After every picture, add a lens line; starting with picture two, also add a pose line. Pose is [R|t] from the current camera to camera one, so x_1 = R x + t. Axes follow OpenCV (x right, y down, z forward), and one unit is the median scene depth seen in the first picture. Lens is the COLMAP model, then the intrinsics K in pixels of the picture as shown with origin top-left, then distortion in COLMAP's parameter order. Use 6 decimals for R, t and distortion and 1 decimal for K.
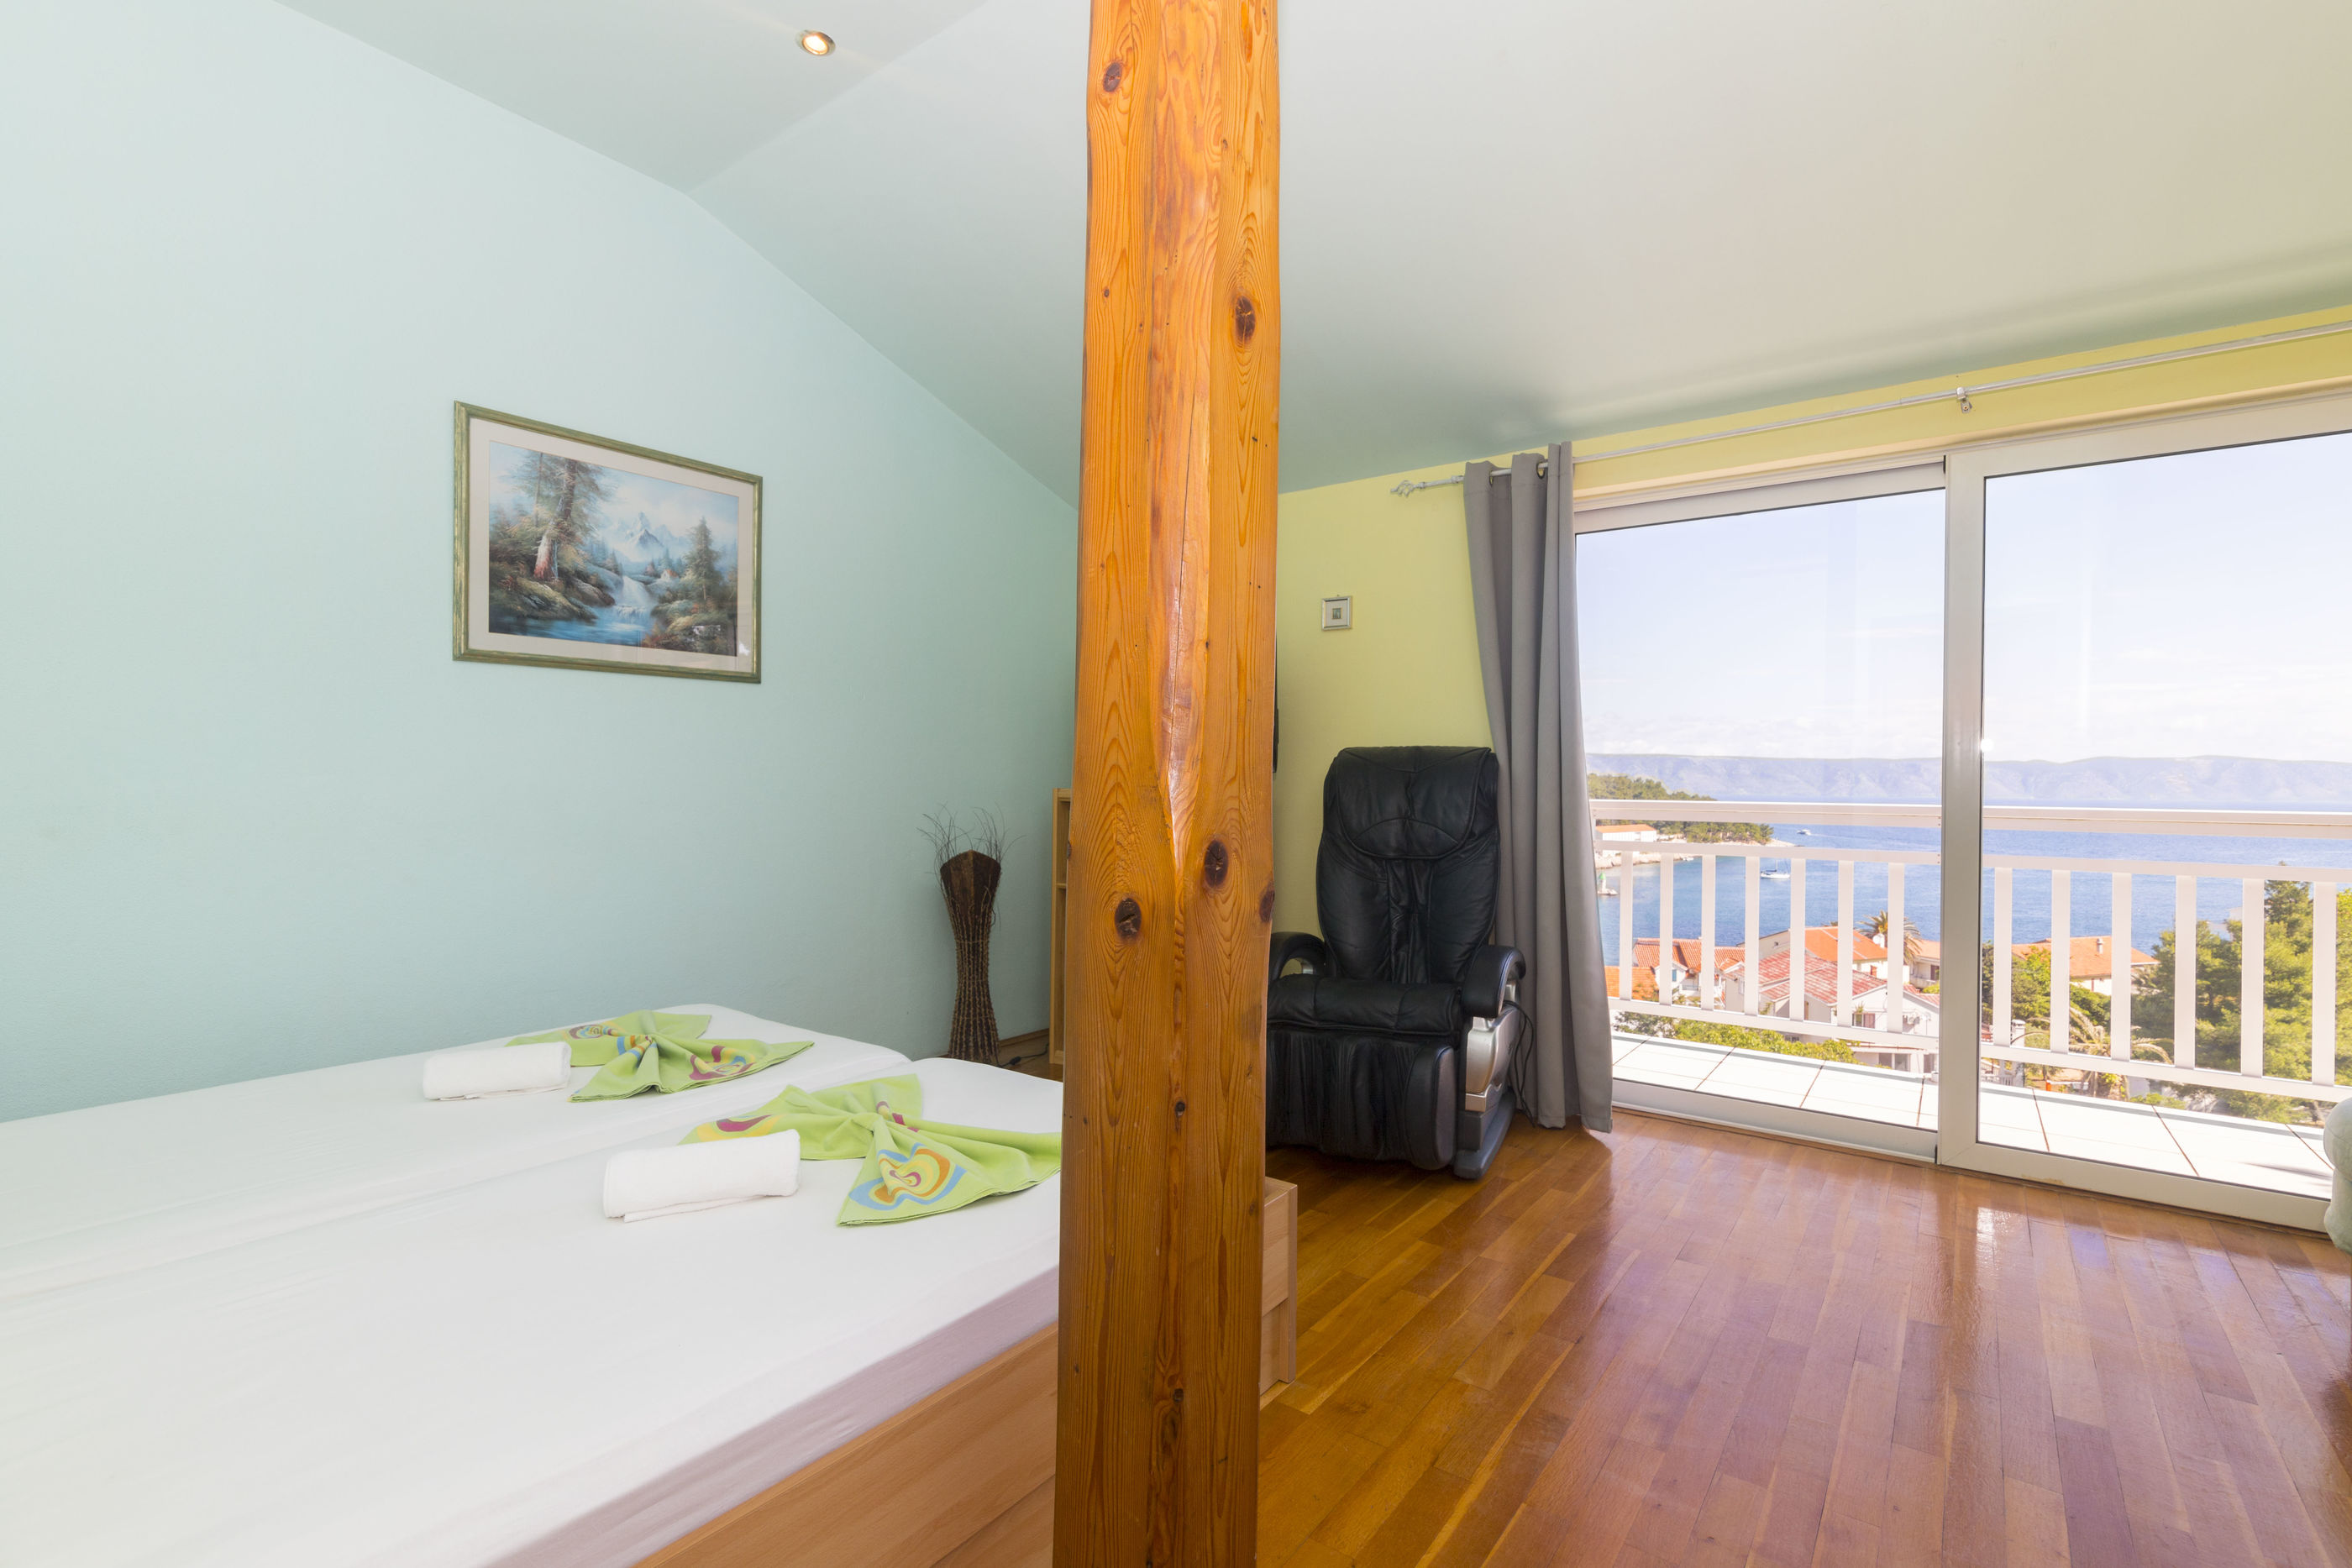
lens RADIAL K [[1082.4, 0, 1181.5], [0, 1082.4, 784.1], [0, 0, 1]] dist [0.001754, -0.000186]
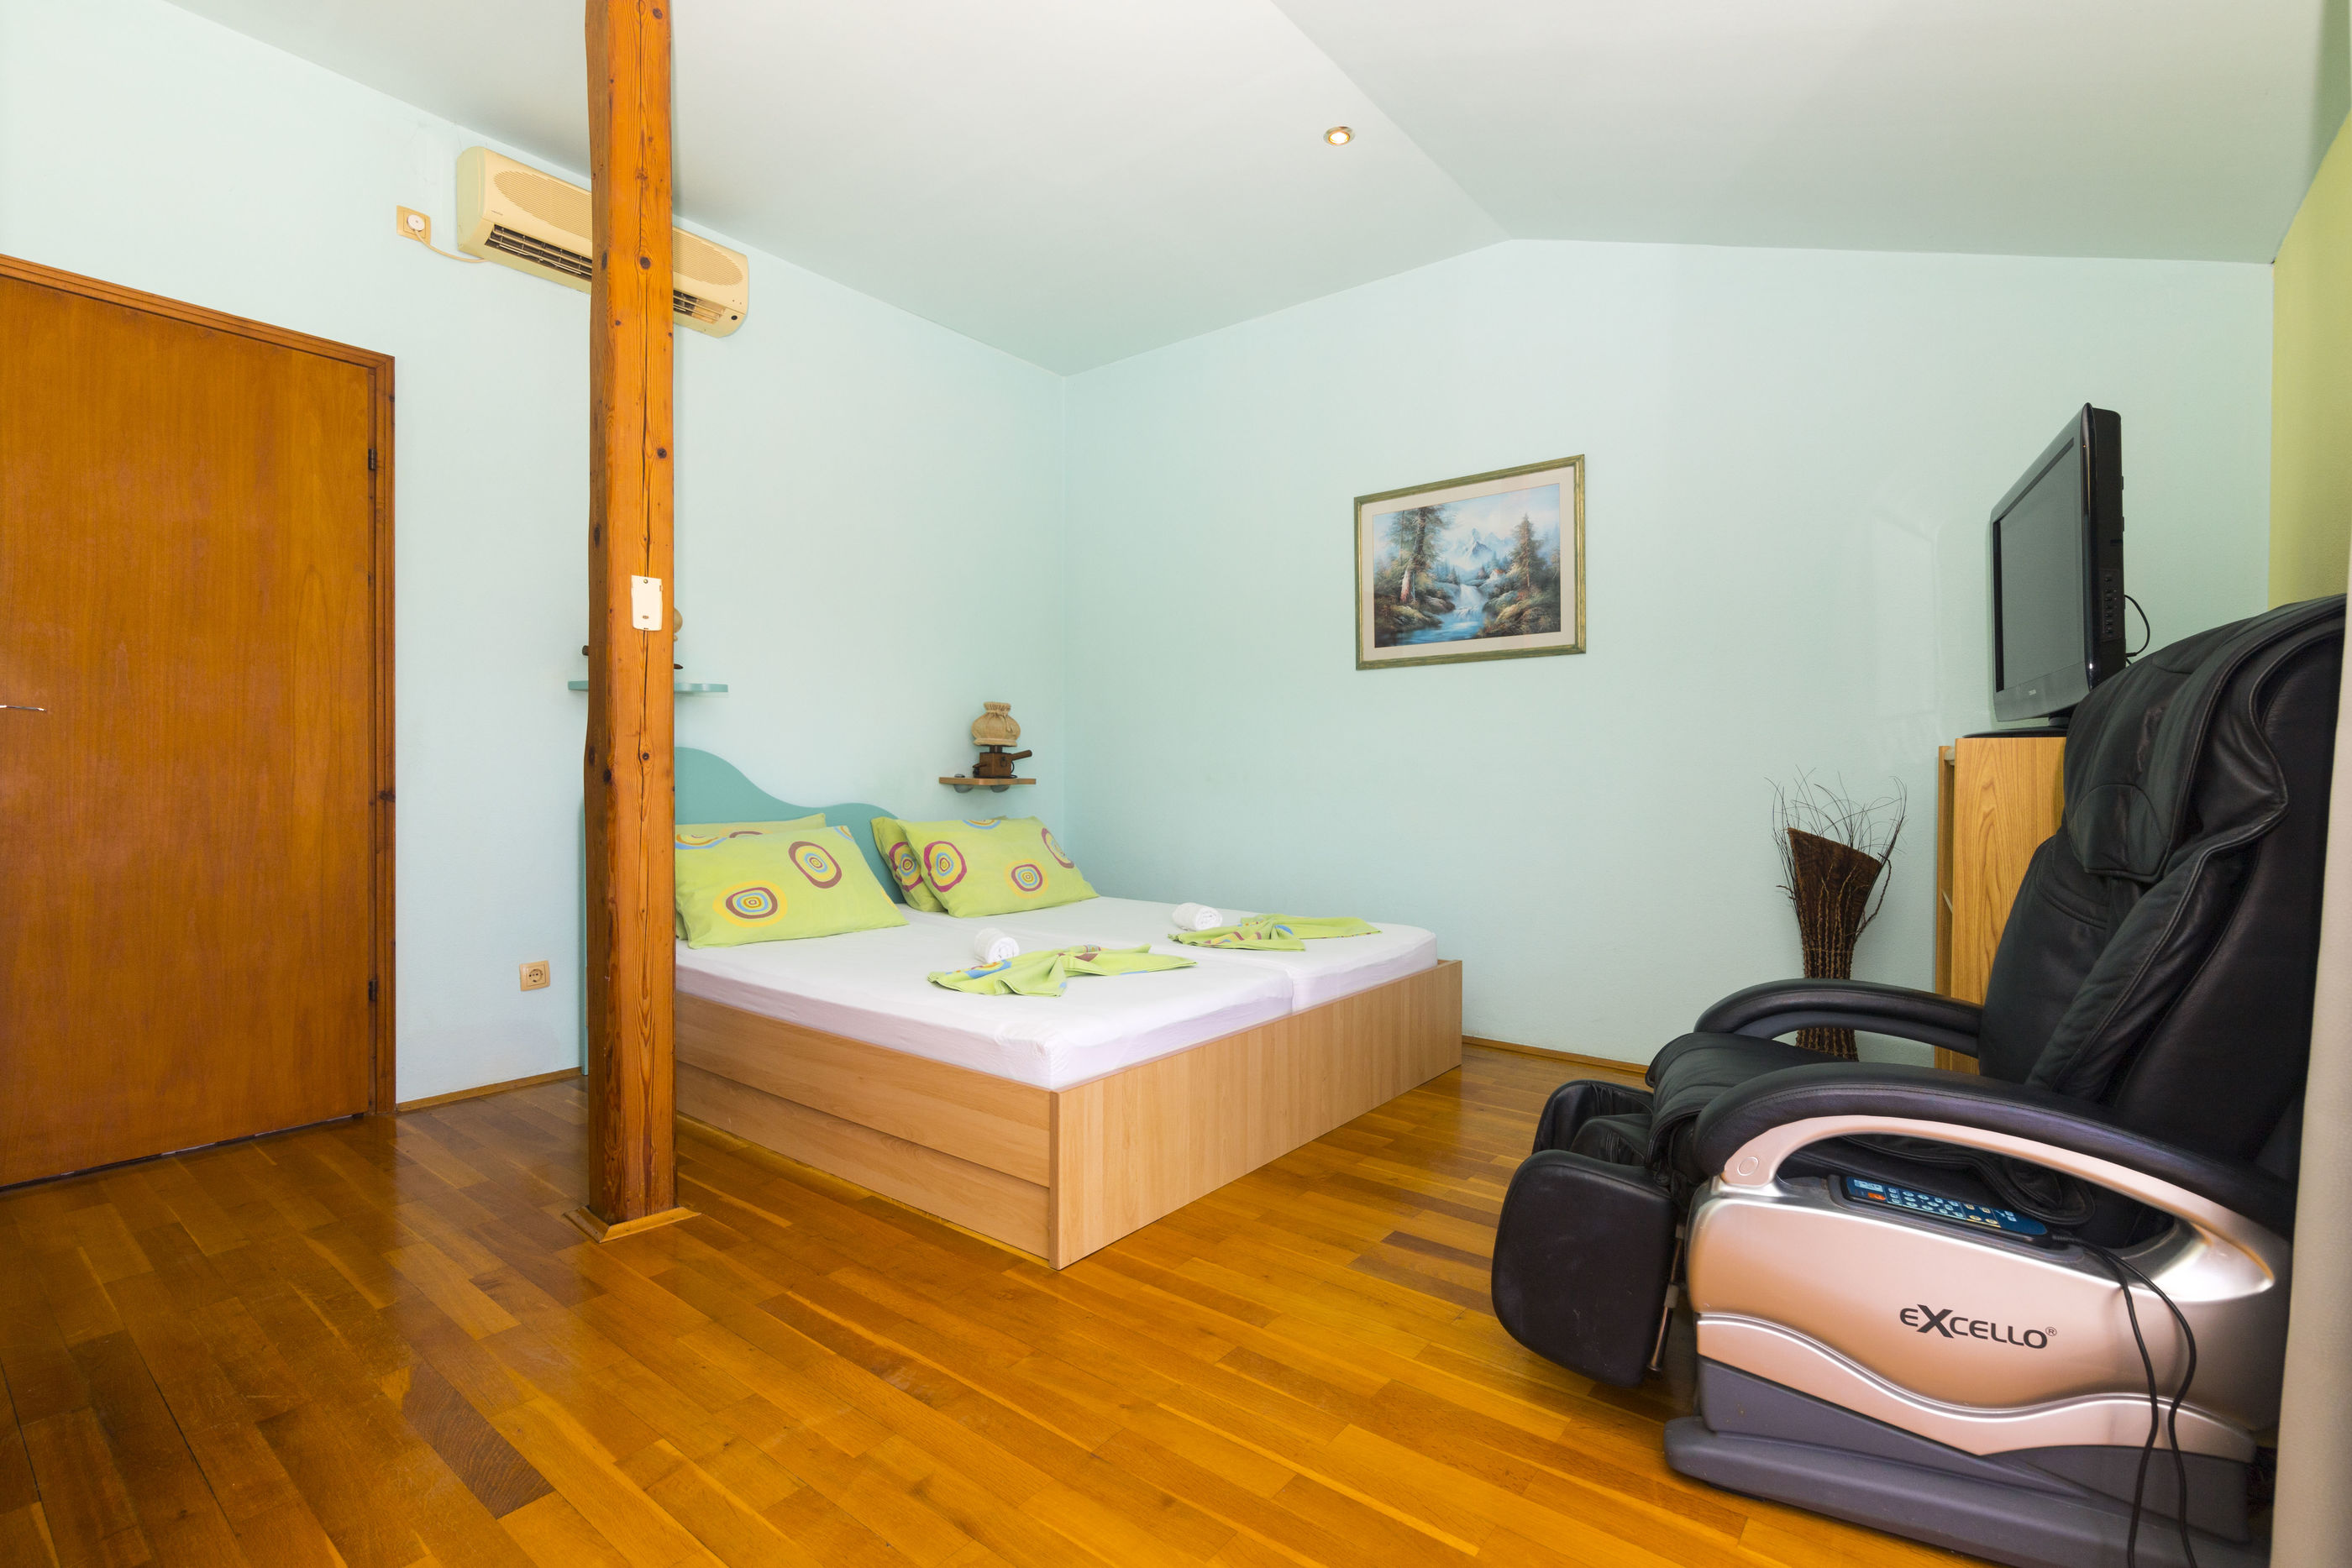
lens RADIAL K [[1082.4, 0, 1181.5], [0, 1082.4, 784.1], [0, 0, 1]] dist [0.001754, -0.000186]
pose [[-0.042879, 0.000188, -0.999080, 0.756809], [-0.007415, 0.999972, 0.000506, 0.039751], [0.999053, 0.007430, -0.042877, 0.748320]]
